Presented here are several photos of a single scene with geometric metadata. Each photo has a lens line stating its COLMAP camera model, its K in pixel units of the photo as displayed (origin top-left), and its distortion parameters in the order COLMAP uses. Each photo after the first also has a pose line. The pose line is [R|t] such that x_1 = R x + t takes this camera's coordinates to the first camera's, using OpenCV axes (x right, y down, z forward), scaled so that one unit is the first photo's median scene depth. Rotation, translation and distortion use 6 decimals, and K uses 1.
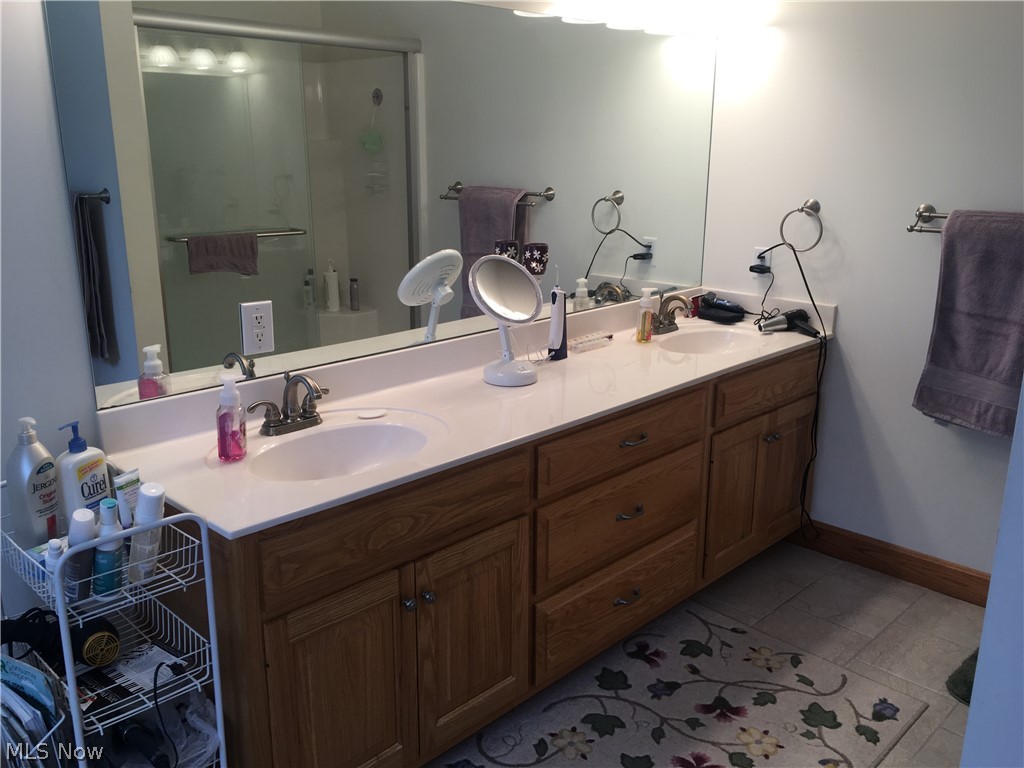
lens RADIAL K [[879.6, 0, 511.2], [0, 879.6, 381.3], [0, 0, 1]] dist [0.020467, -0.019608]
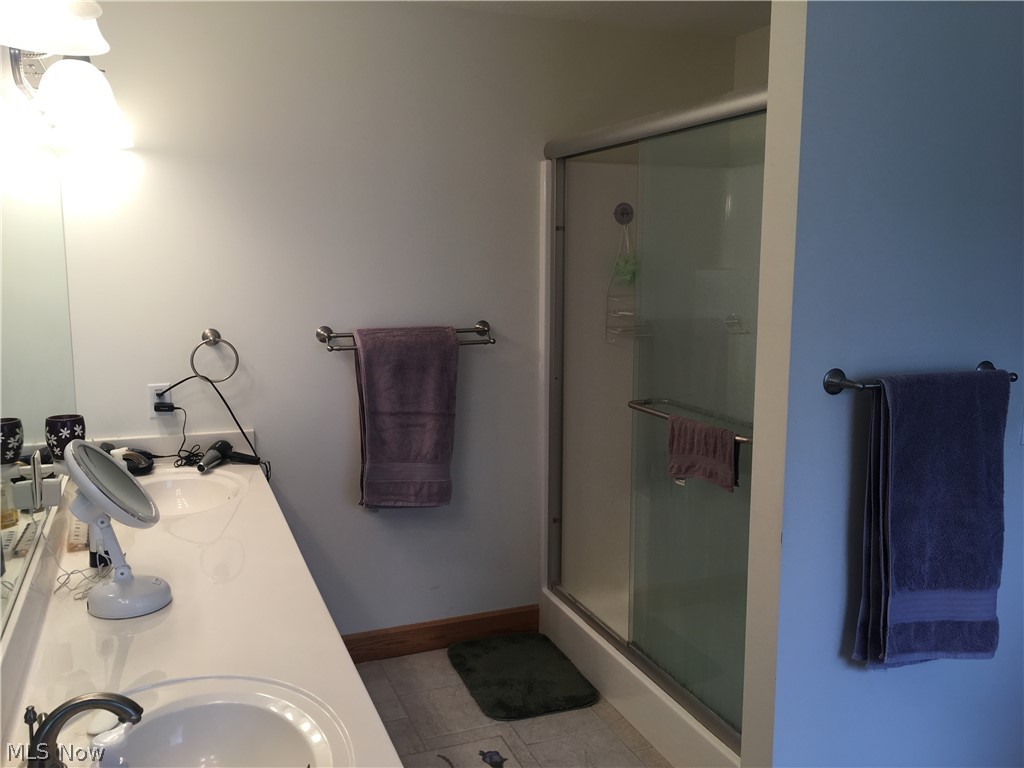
lens RADIAL K [[879.6, 0, 512.8], [0, 879.6, 384.4], [0, 0, 1]] dist [0.020467, -0.019608]
pose [[0.388917, -0.127841, 0.912360, -0.493536], [0.237884, 0.970677, 0.034609, -0.115780], [-0.890031, 0.203576, 0.407924, 0.360143]]
